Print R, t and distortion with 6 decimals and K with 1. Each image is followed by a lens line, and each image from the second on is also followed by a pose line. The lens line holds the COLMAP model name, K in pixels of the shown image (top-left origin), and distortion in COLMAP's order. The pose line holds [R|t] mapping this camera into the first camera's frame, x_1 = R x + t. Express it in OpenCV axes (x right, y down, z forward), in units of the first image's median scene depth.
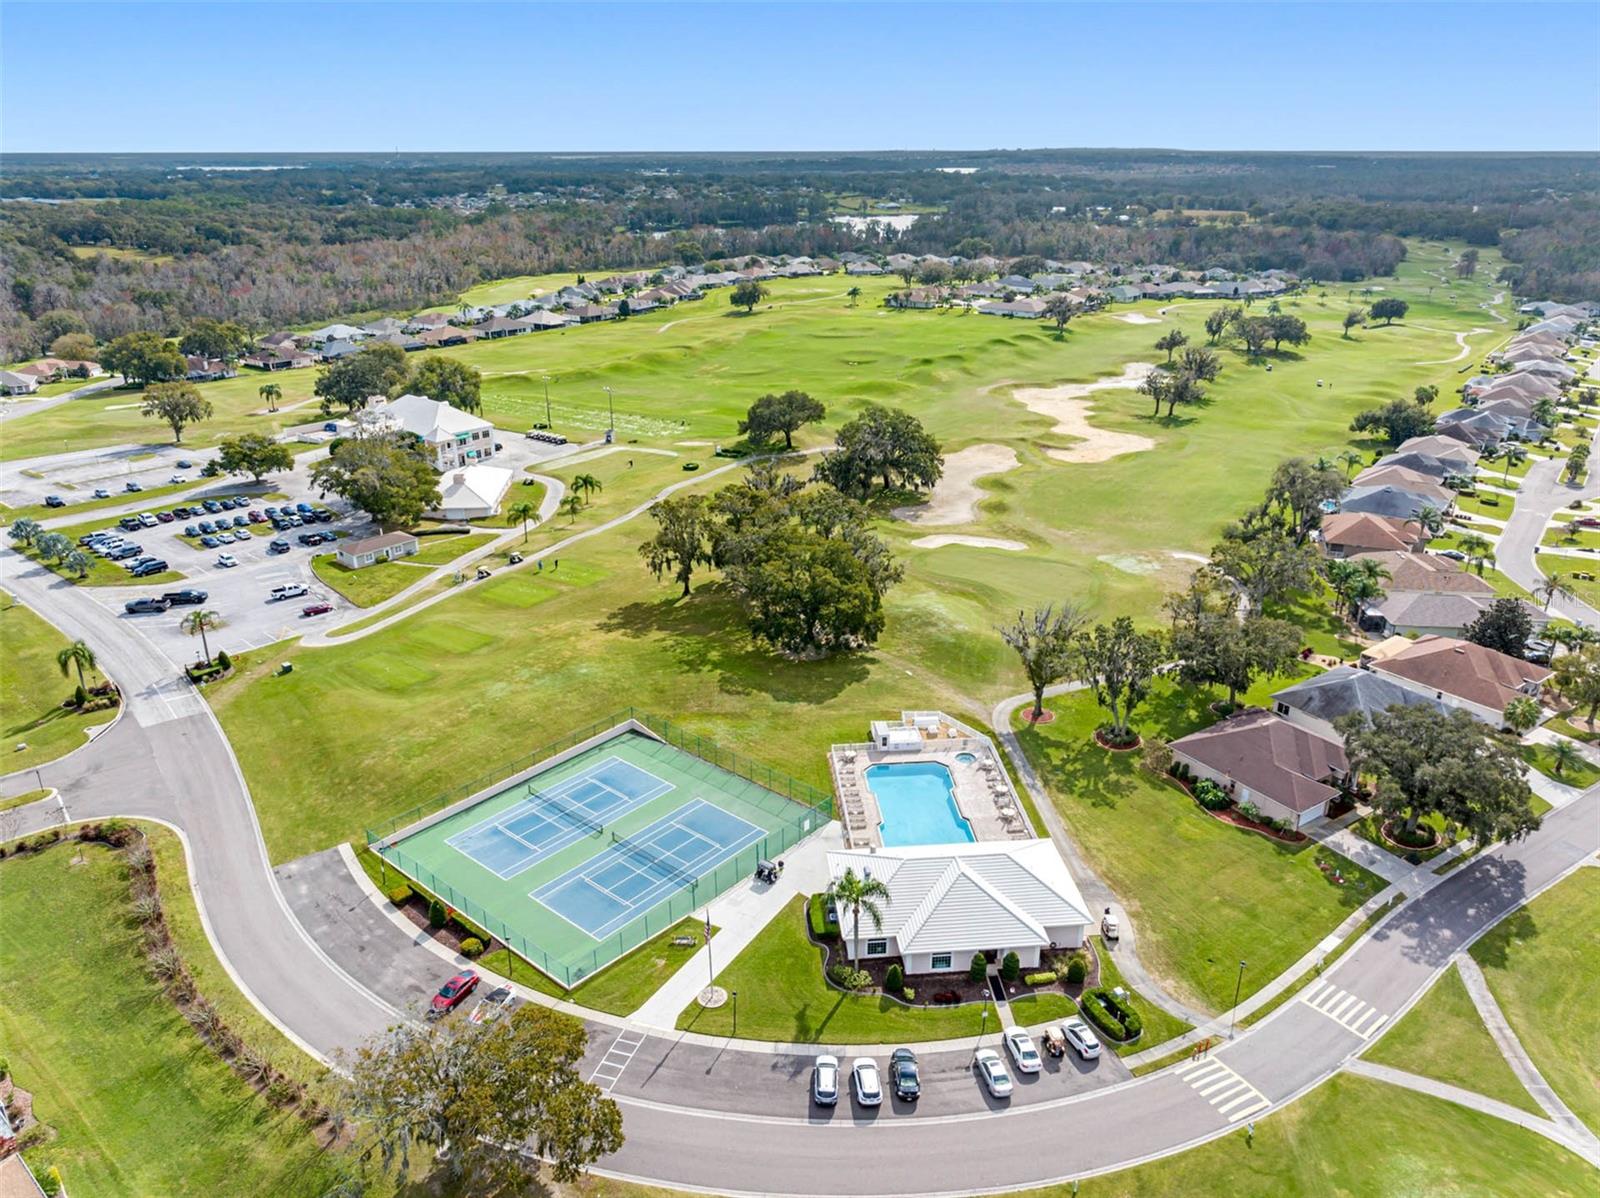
lens RADIAL K [[1133.6, 0, 811.5], [0, 1133.6, 584.9], [0, 0, 1]] dist [-0.000020, -0.010708]
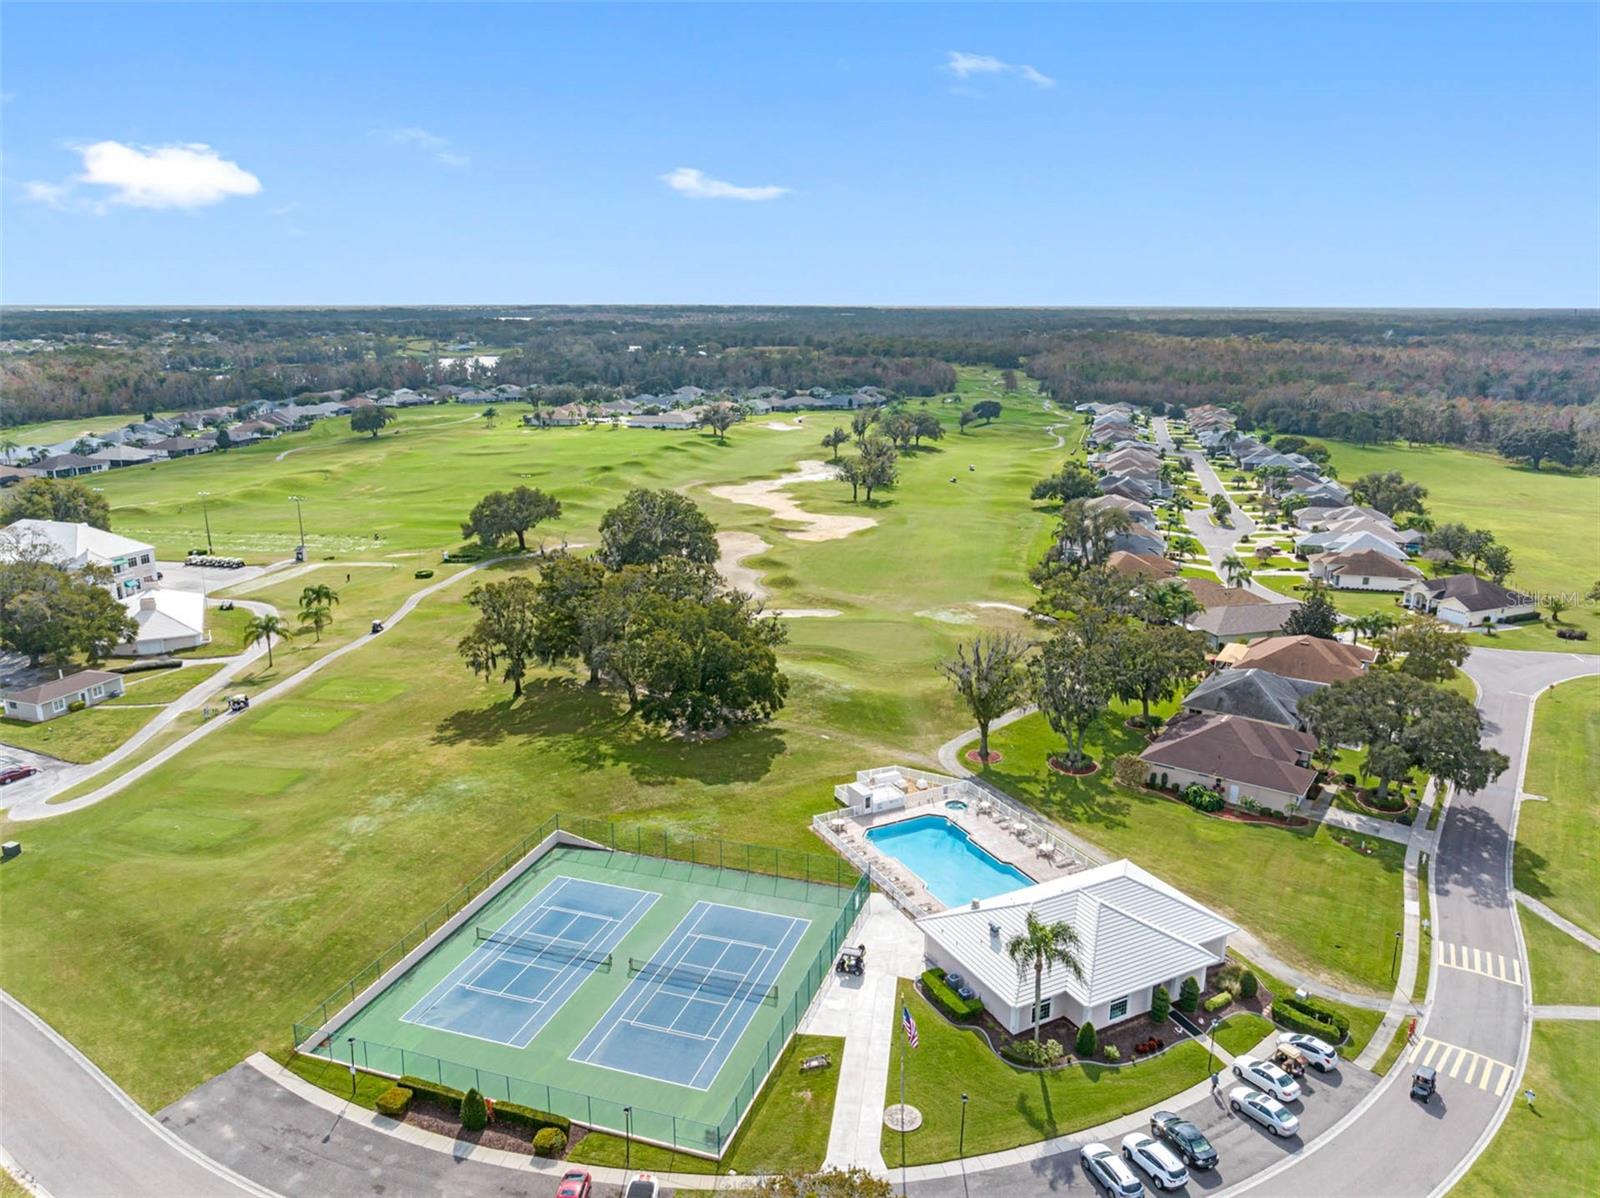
lens RADIAL K [[1133.6, 0, 811.5], [0, 1133.6, 584.9], [0, 0, 1]] dist [-0.000020, -0.010708]
pose [[0.927051, -0.089770, 0.364029, -0.209484], [0.134448, 0.985937, -0.099257, 0.040809], [-0.349999, 0.140959, 0.926084, 0.139800]]
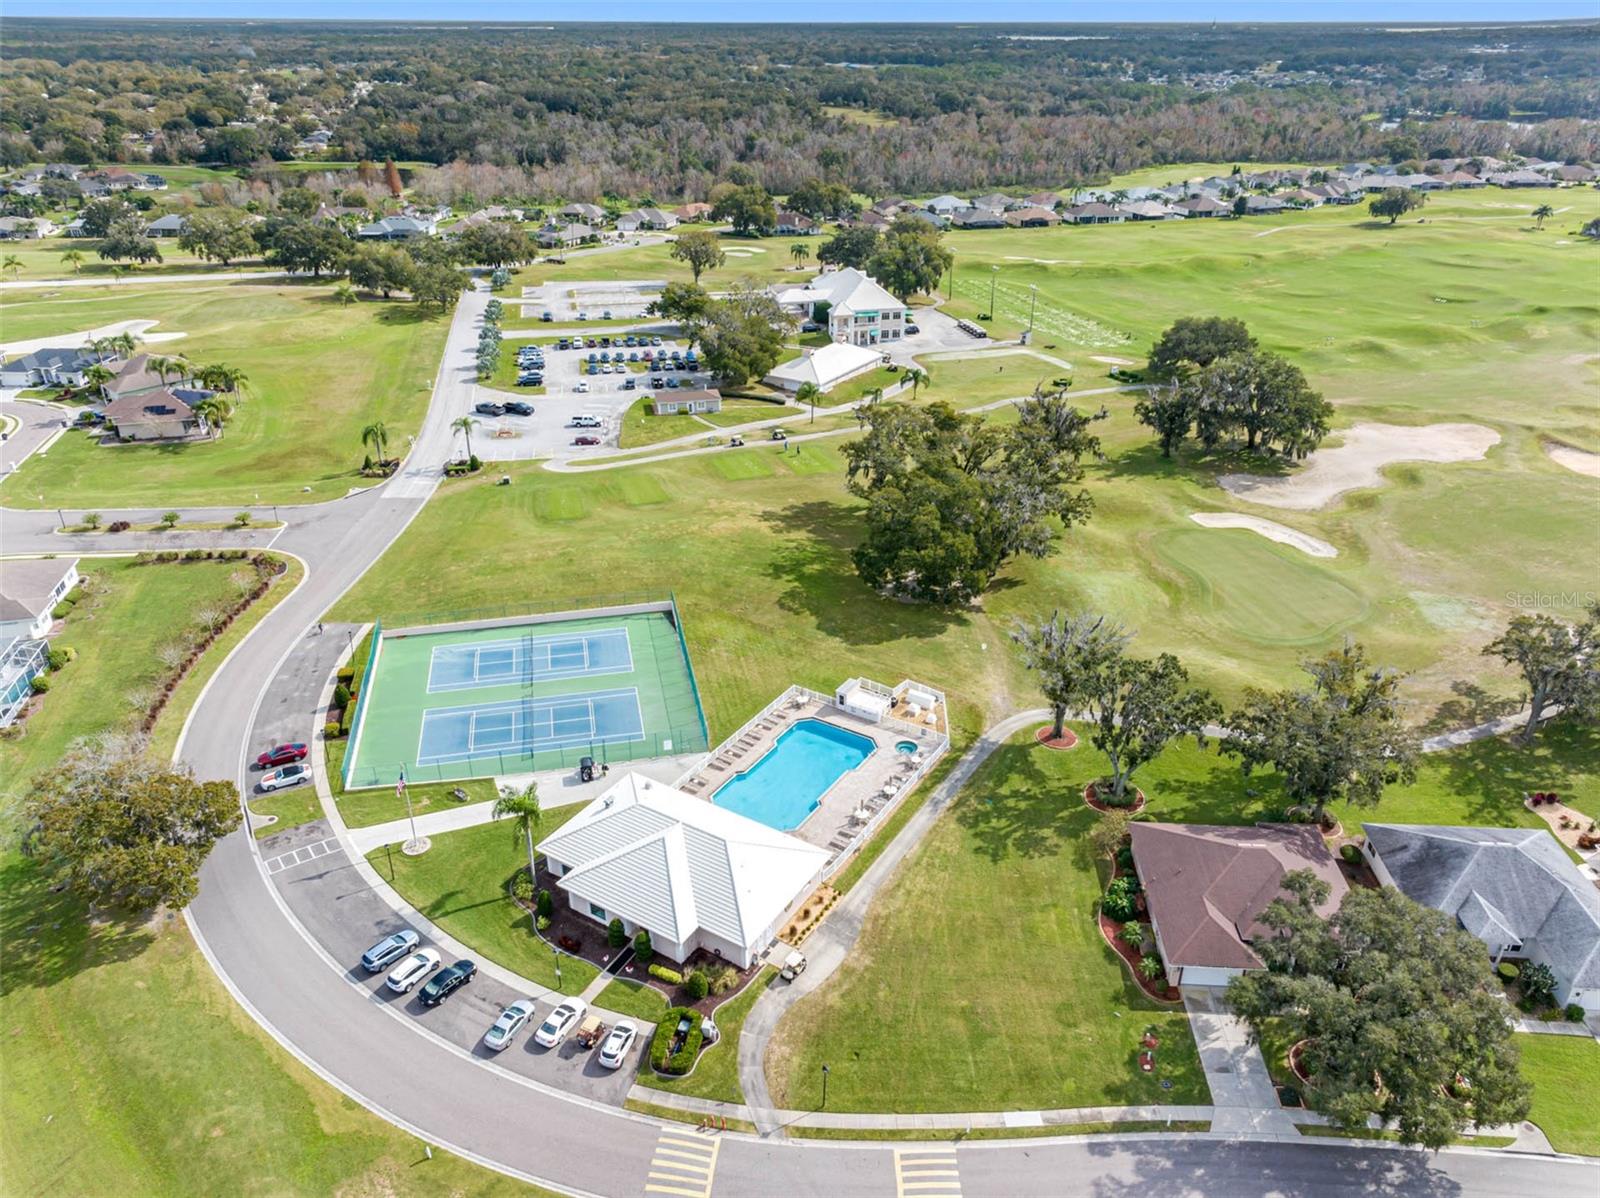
lens RADIAL K [[1133.6, 0, 811.5], [0, 1133.6, 584.9], [0, 0, 1]] dist [-0.000020, -0.010708]
pose [[0.794318, 0.274186, -0.542108, 0.390134], [-0.221118, 0.961634, 0.162382, -0.071638], [0.565833, -0.009113, 0.824470, 0.174506]]
